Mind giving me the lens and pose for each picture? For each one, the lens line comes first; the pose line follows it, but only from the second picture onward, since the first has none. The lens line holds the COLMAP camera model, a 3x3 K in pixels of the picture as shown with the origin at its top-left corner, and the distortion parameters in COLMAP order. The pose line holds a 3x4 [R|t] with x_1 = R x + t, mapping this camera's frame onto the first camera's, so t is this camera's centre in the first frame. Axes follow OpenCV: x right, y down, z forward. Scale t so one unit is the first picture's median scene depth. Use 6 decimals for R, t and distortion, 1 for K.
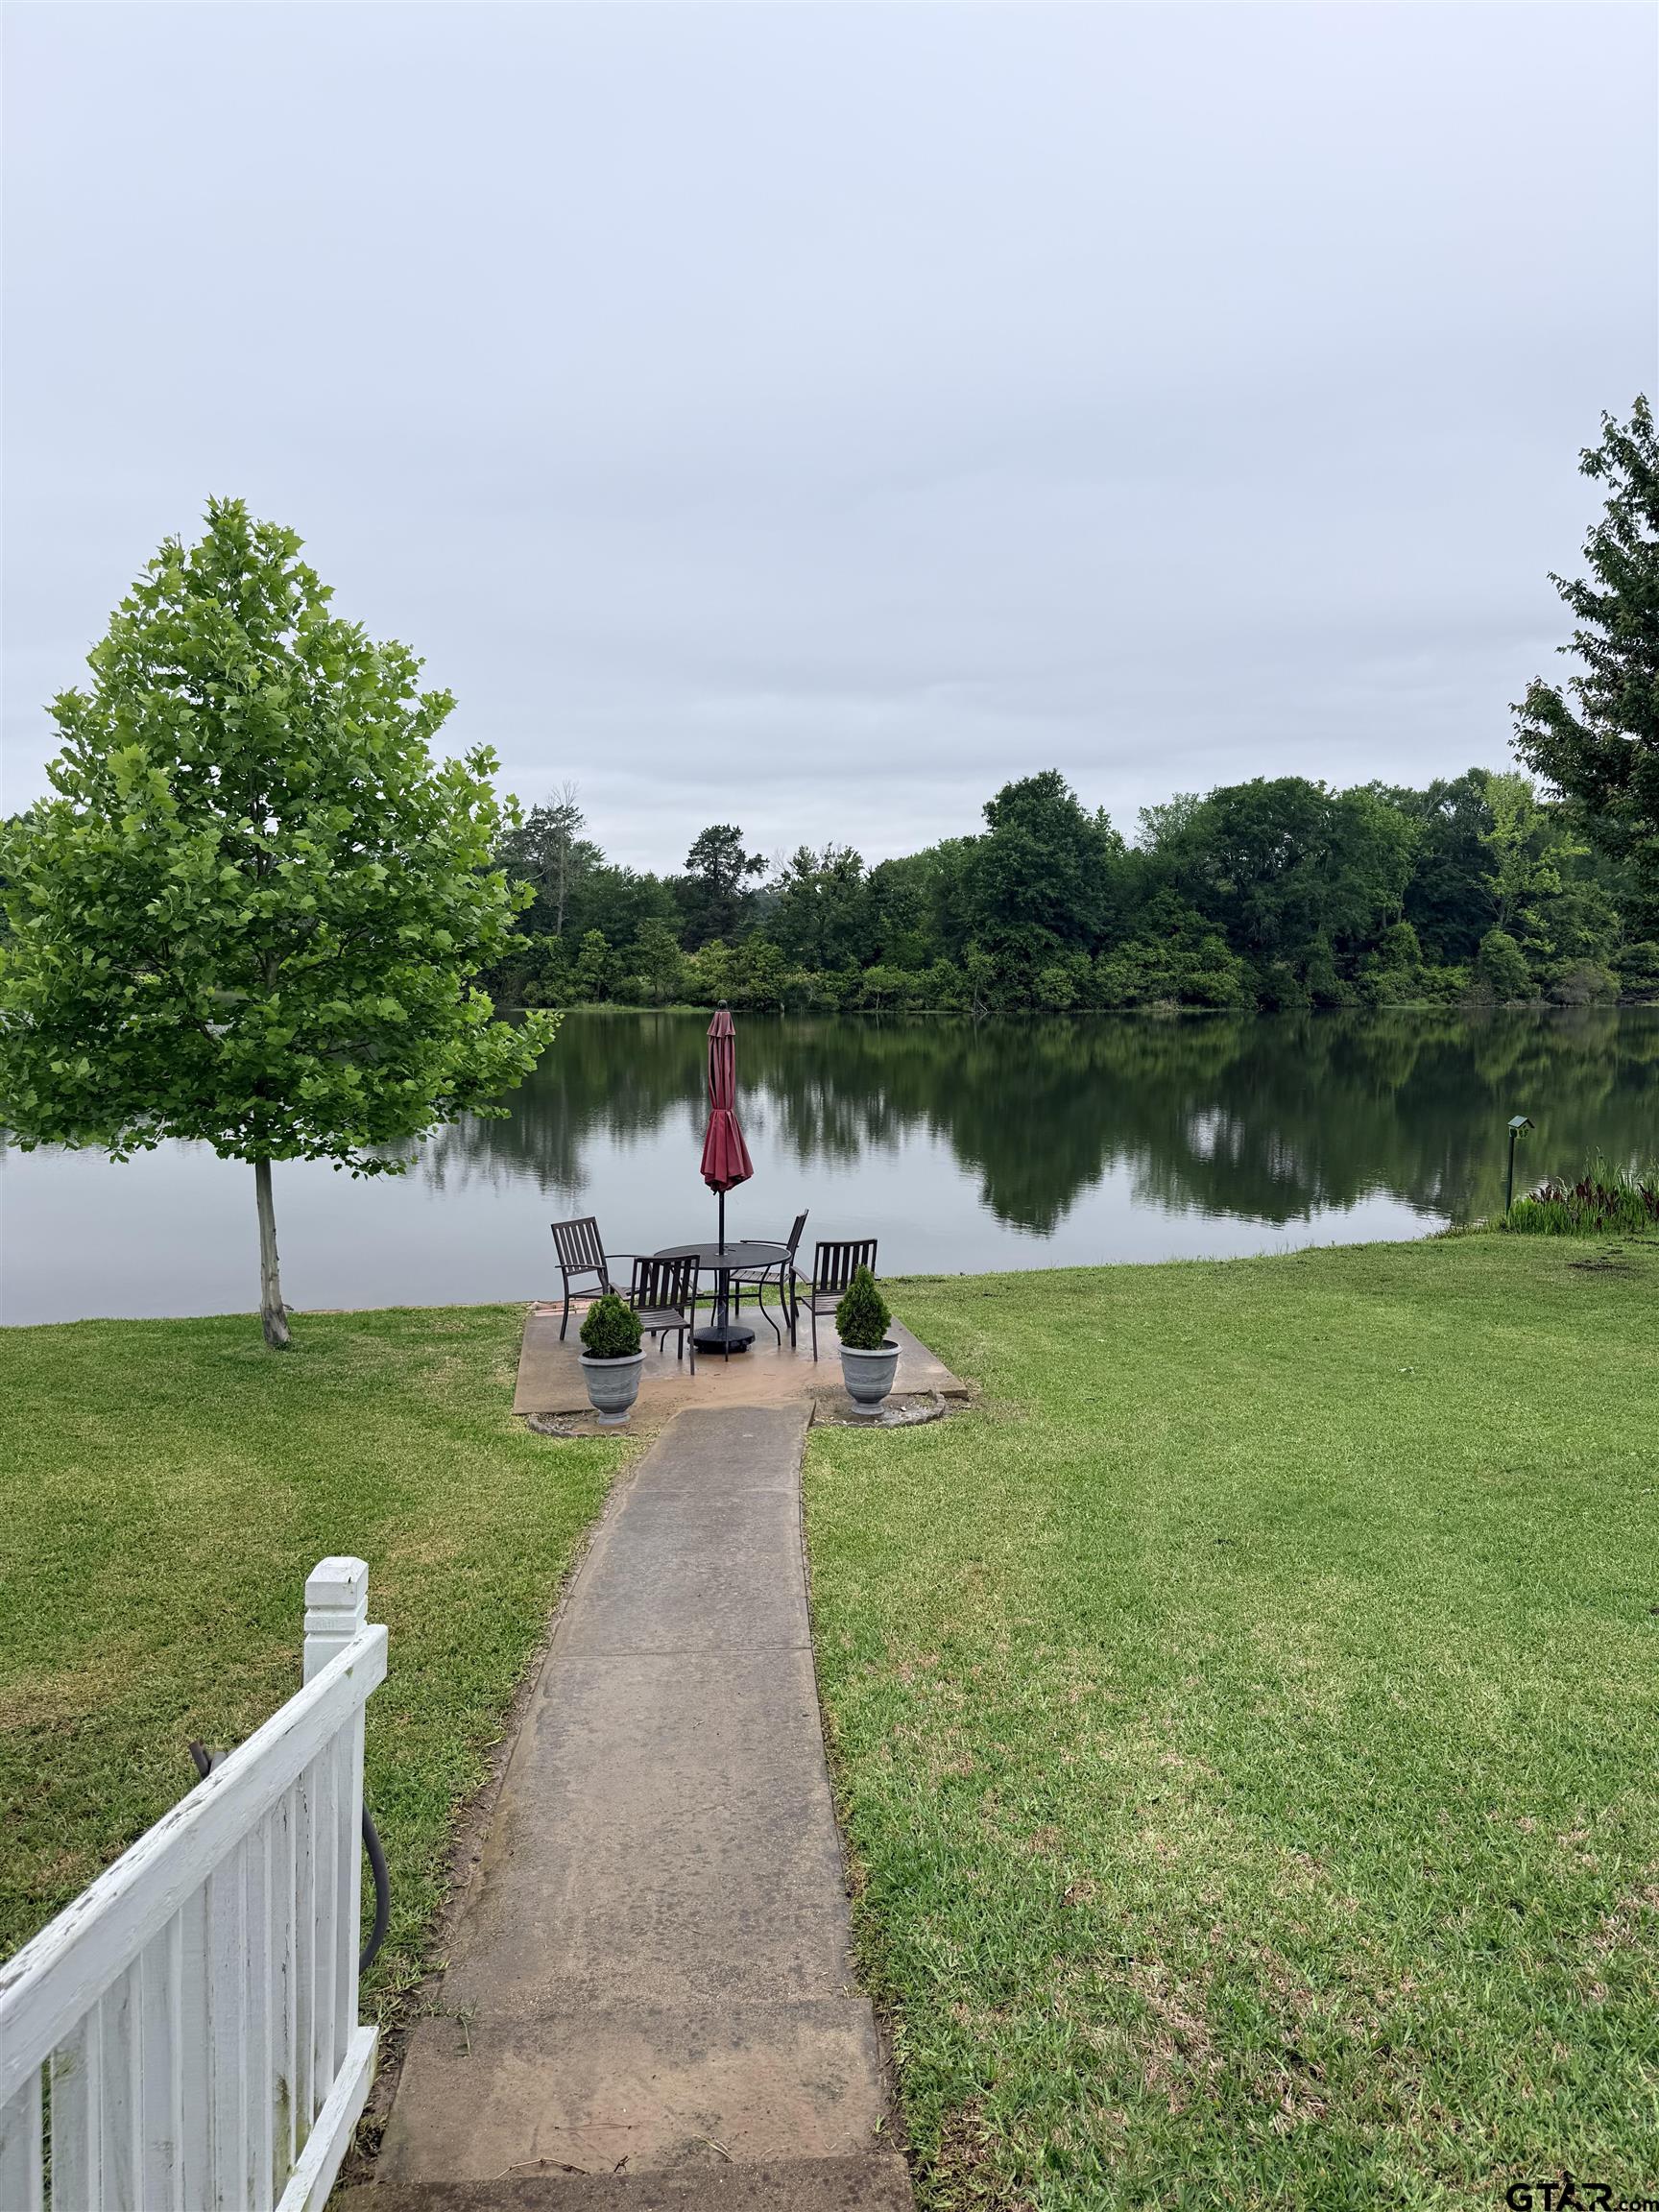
lens RADIAL K [[1563.1, 0, 829.5], [0, 1563.1, 1106.0], [0, 0, 1]] dist [0.165981, -0.001242]
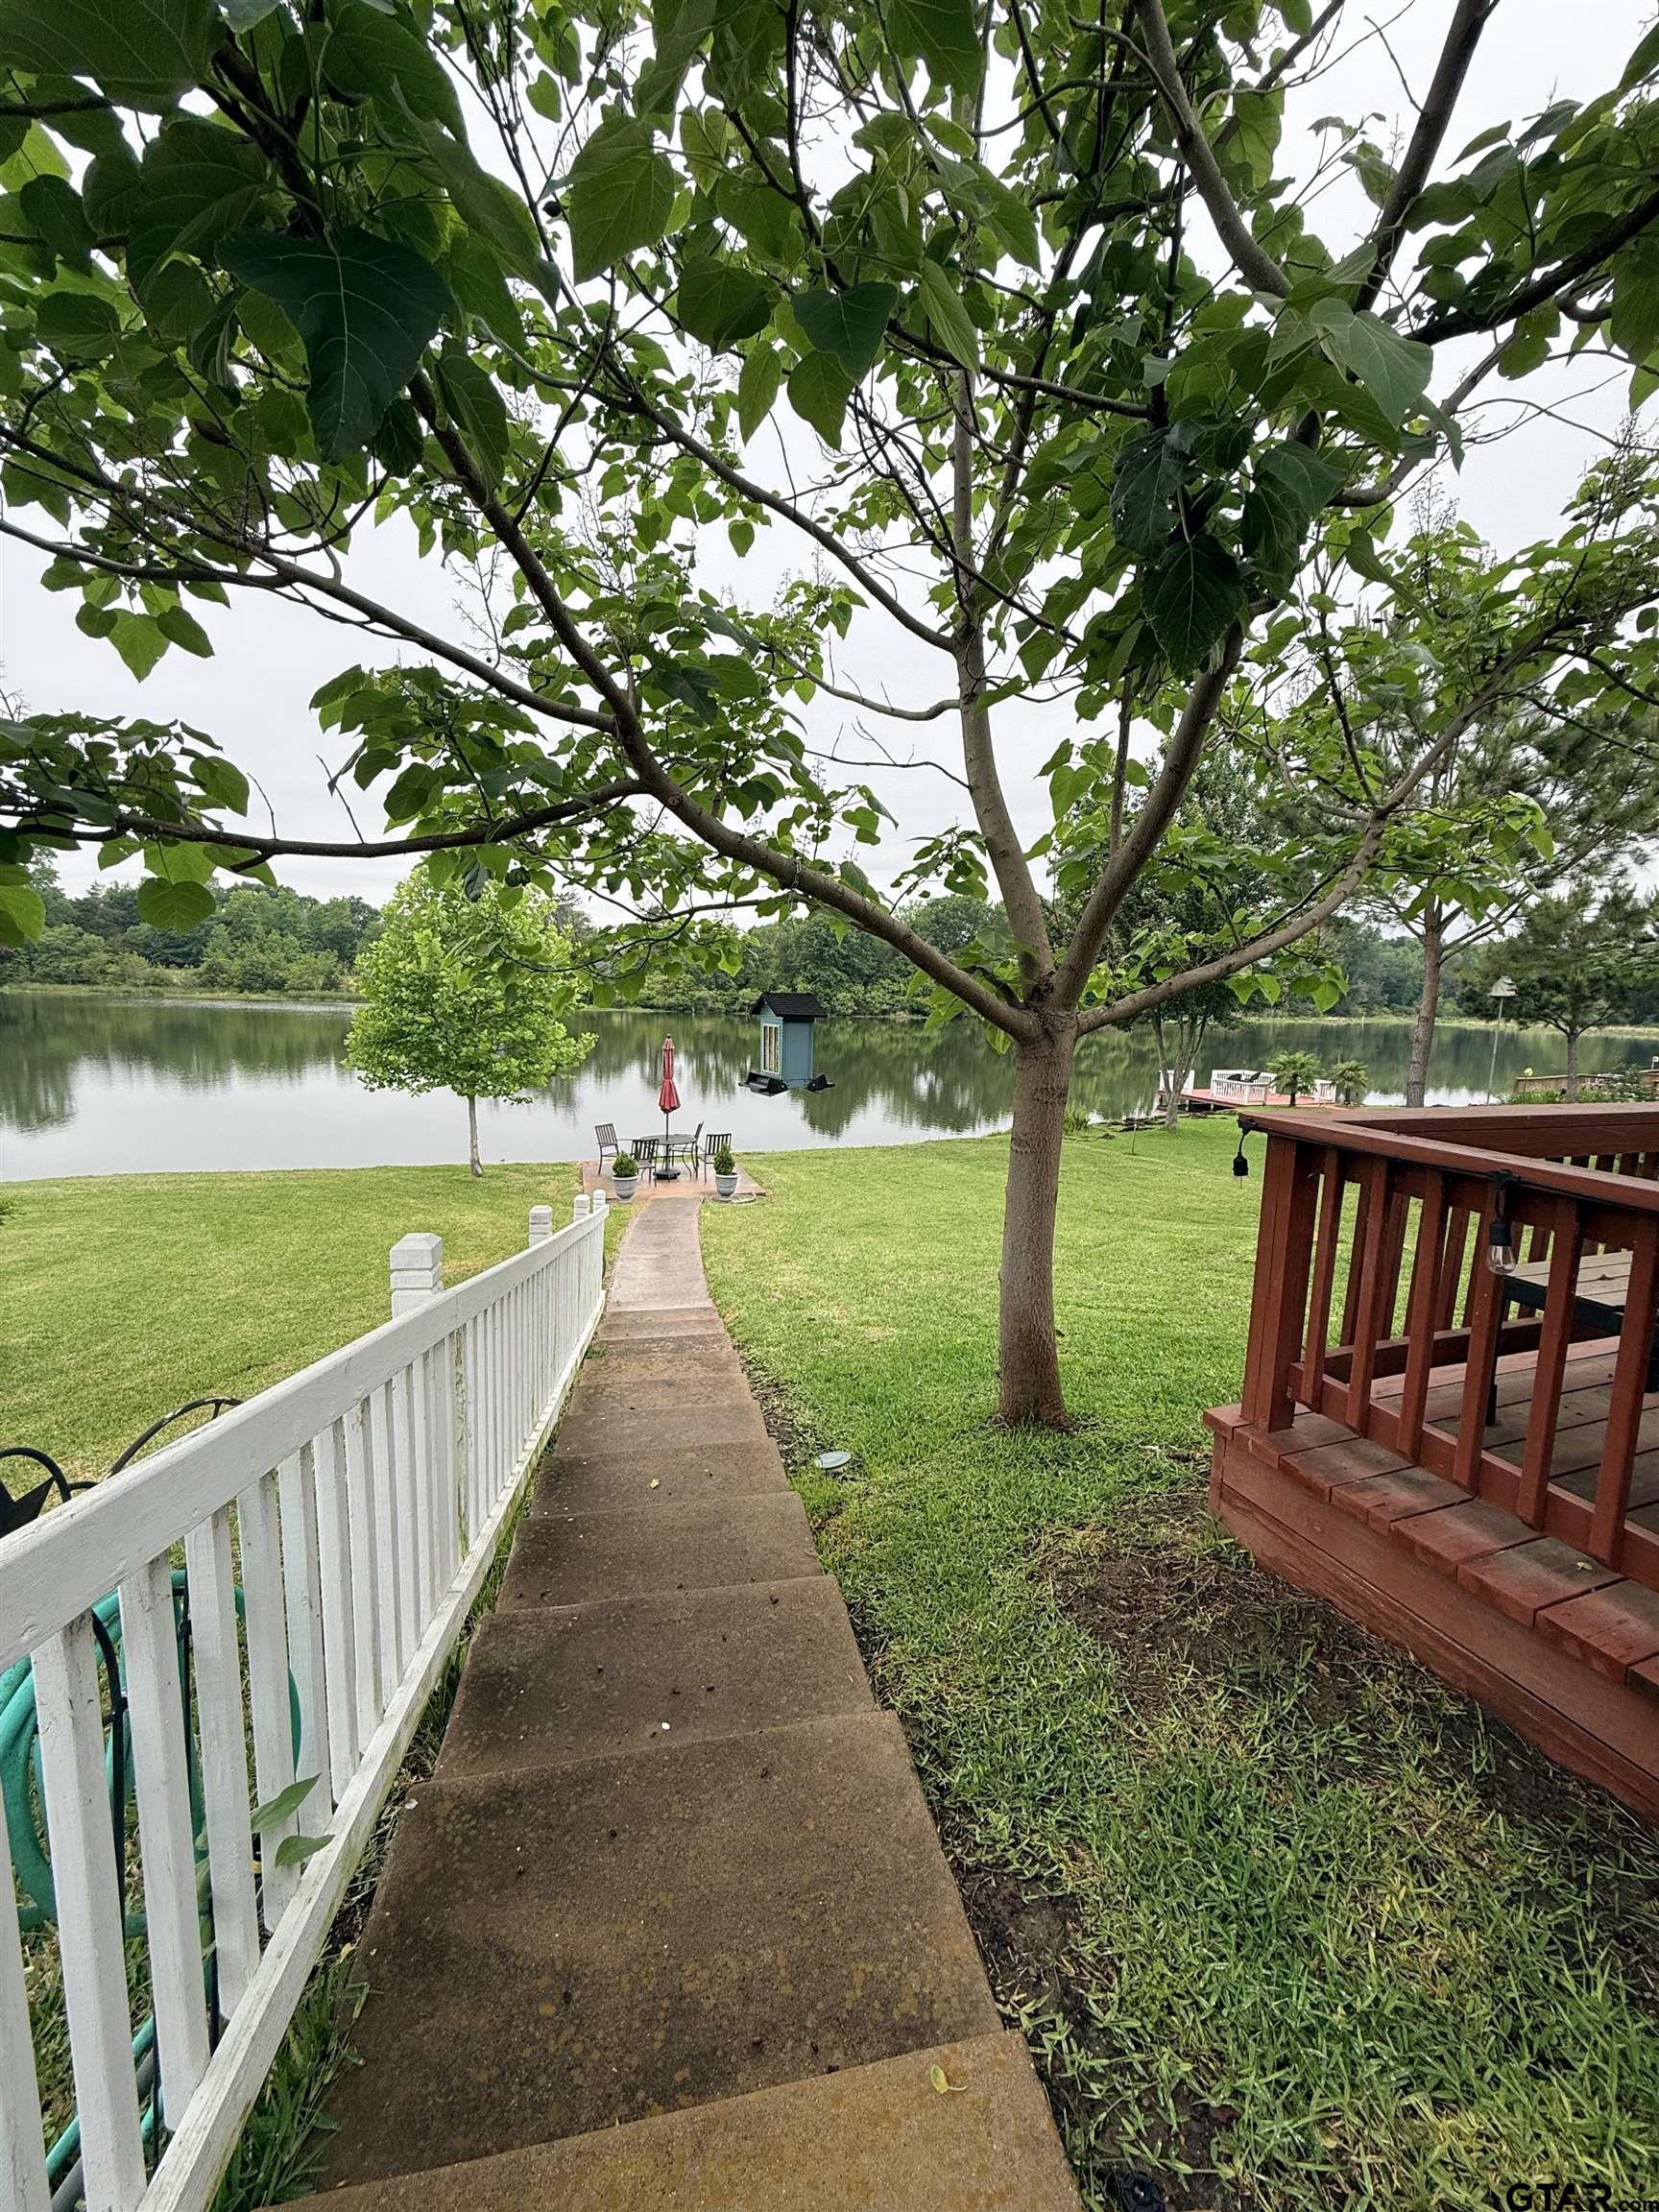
lens RADIAL K [[878.0, 0, 794.9], [0, 878.0, 1099.9], [0, 0, 1]] dist [0.000063, 0.000032]
pose [[0.996136, 0.014871, 0.086554, 0.007211], [-0.018207, 0.999117, 0.037872, -0.016503], [-0.085915, -0.039302, 0.995527, -0.281562]]
